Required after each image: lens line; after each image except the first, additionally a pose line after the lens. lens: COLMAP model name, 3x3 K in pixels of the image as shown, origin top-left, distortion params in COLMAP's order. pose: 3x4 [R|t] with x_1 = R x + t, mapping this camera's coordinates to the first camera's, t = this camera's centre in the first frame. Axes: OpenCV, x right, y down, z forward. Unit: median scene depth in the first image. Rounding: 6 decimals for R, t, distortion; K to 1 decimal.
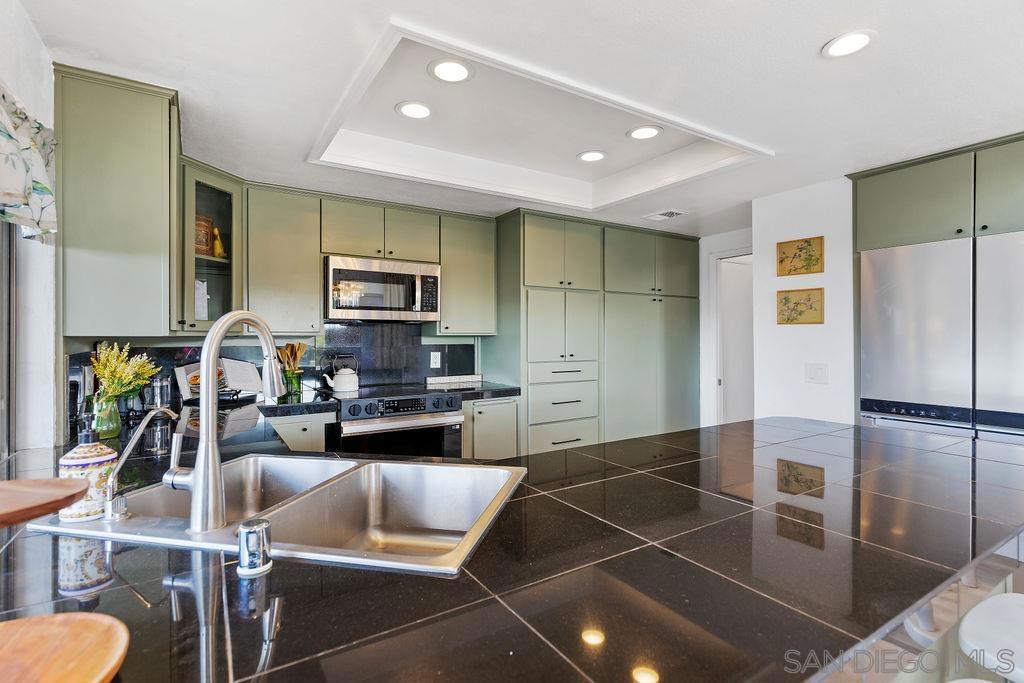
lens RADIAL K [[482.6, 0, 526.5], [0, 482.6, 337.9], [0, 0, 1]] dist [0.002189, 0.000491]
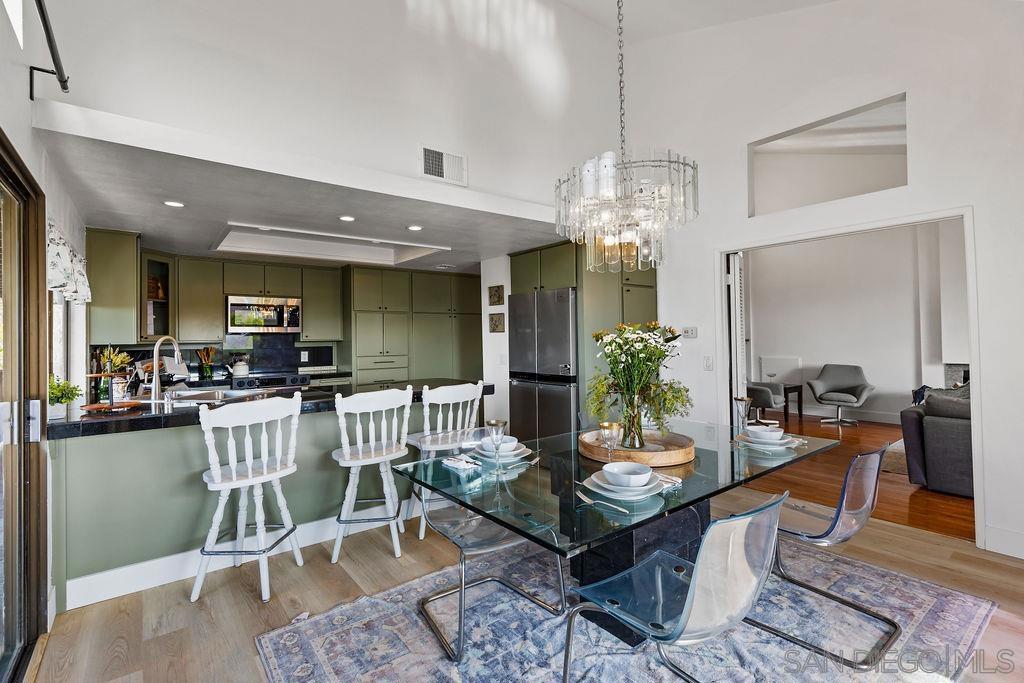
lens RADIAL K [[471.7, 0, 509.5], [0, 471.7, 330.3], [0, 0, 1]] dist [0.003720, 0.000374]
pose [[0.997774, -0.011945, 0.065611, 0.466000], [0.013225, 0.999730, -0.019109, -0.001829], [-0.065365, 0.019935, 0.997662, -0.721185]]
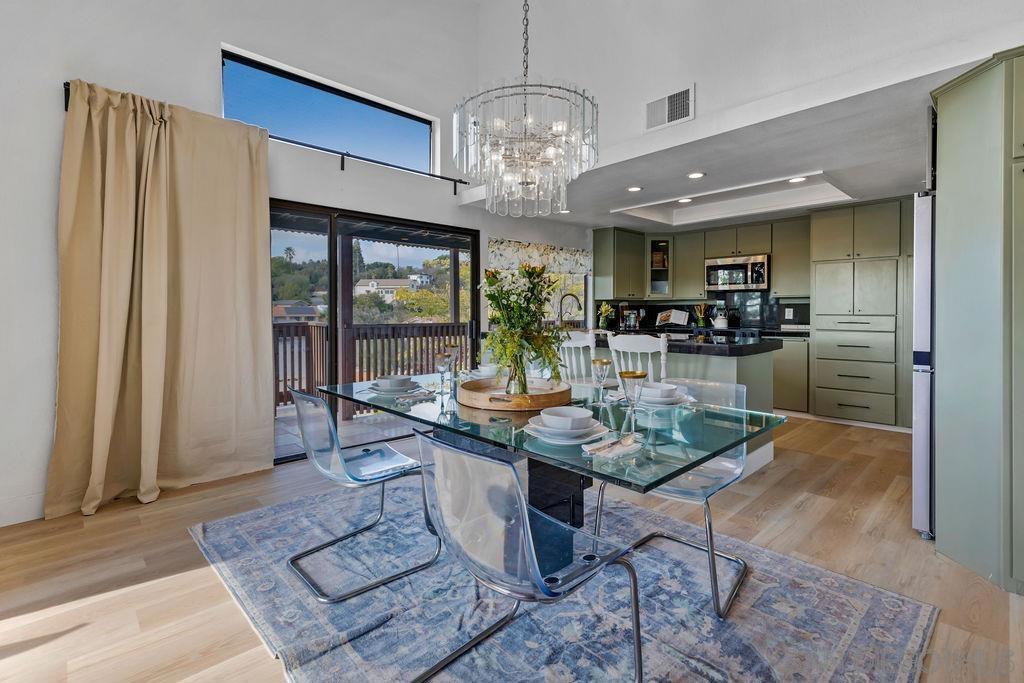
lens RADIAL K [[474.9, 0, 517.3], [0, 474.9, 310.1], [0, 0, 1]] dist [0.000169, 0.000131]
pose [[0.179777, 0.001291, -0.983707, 1.378014], [-0.000072, 0.999999, 0.001299, 0.039509], [0.983707, -0.000163, 0.179777, -0.139690]]
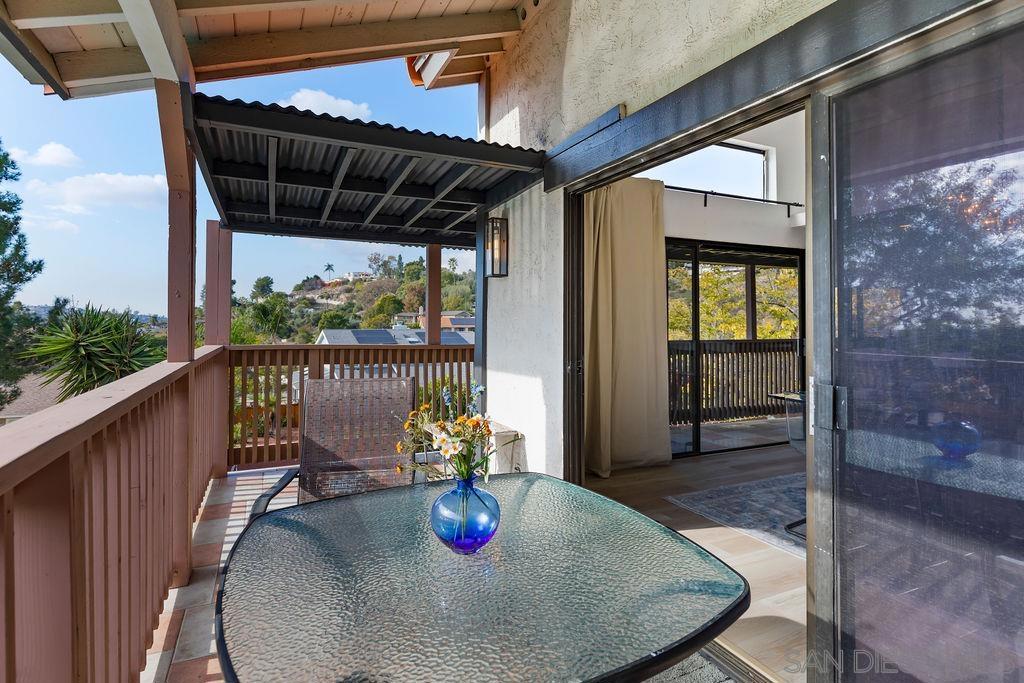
lens RADIAL K [[528.2, 0, 502.6], [0, 528.2, 306.2], [0, 0, 1]] dist [-0.000449, -0.000341]
pose [[-0.161227, -0.026832, -0.986553, 1.708700], [-0.002095, 0.999637, -0.026845, 0.016337], [0.986915, -0.002262, -0.161225, -0.697682]]
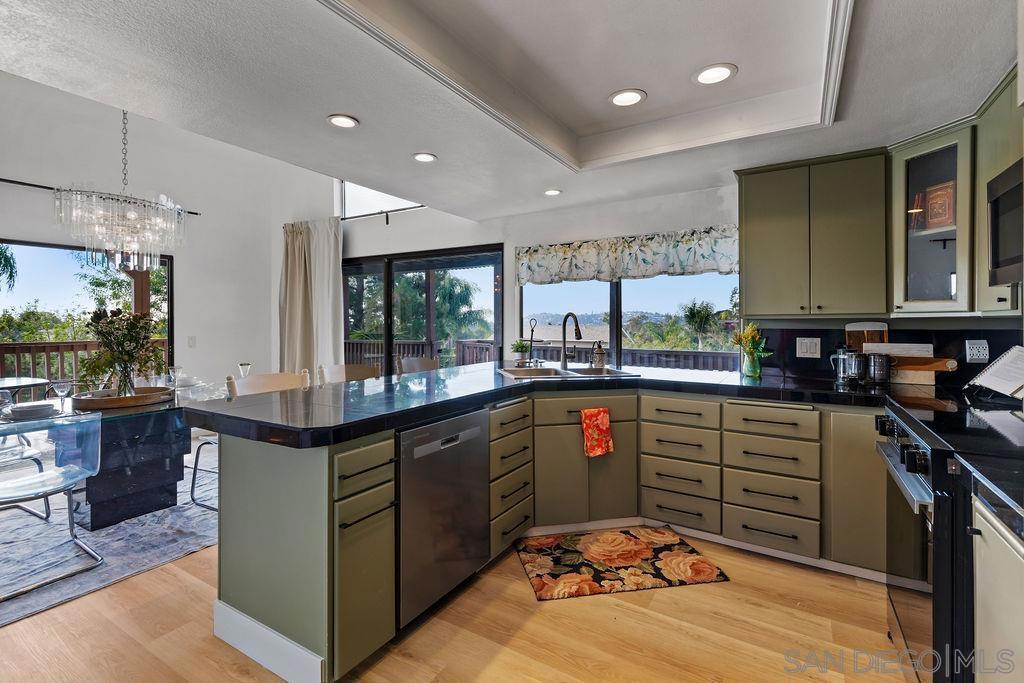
lens RADIAL K [[471.7, 0, 509.5], [0, 471.7, 330.3], [0, 0, 1]] dist [0.003720, 0.000374]
pose [[-0.907797, 0.011160, -0.419262, 0.374127], [0.003034, 0.999795, 0.020042, 0.001011], [0.419400, 0.016921, -0.907644, 1.240807]]
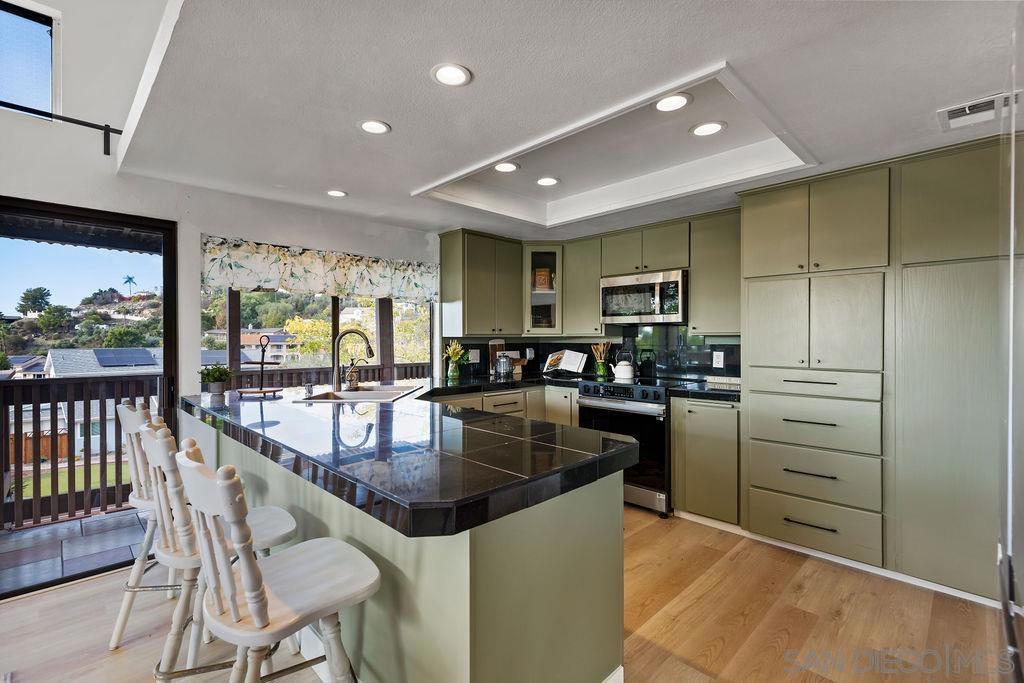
lens RADIAL K [[463.6, 0, 513.7], [0, 463.6, 330.4], [0, 0, 1]] dist [0.001666, -0.000233]
pose [[0.202821, -0.014810, -0.979104, 0.823014], [-0.000994, 0.999882, -0.015330, 0.000485], [0.979215, 0.004082, 0.202782, 0.463987]]
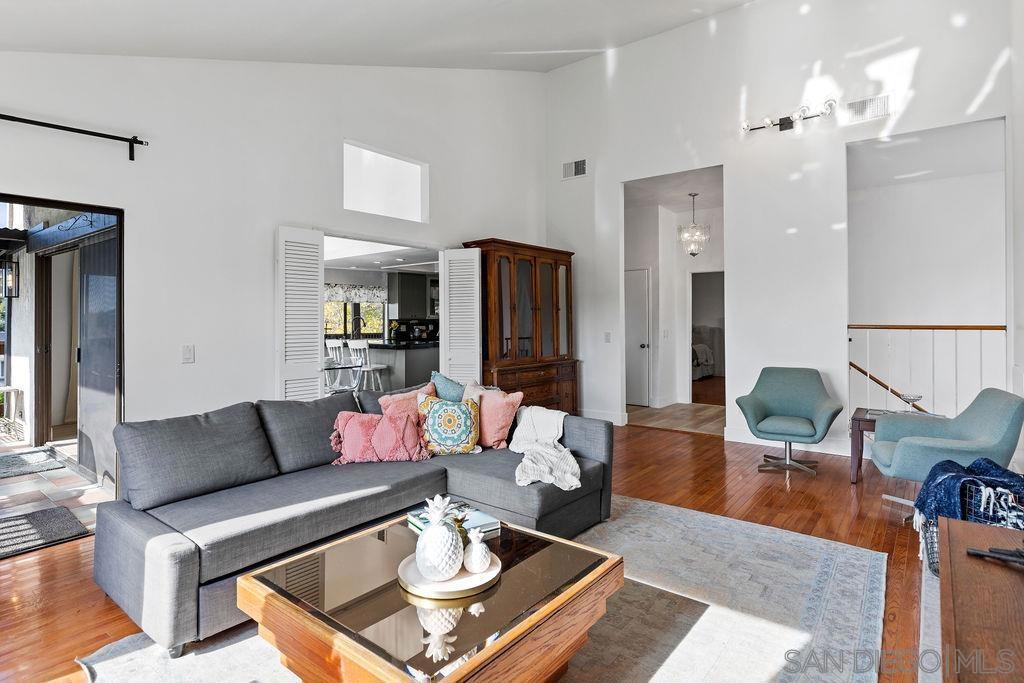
lens RADIAL K [[528.2, 0, 502.6], [0, 528.2, 306.2], [0, 0, 1]] dist [-0.000449, -0.000341]
pose [[0.310077, -0.023454, -0.950422, 2.882244], [0.001134, 0.999704, -0.024300, -0.001146], [0.950711, 0.006457, 0.310012, 0.181601]]
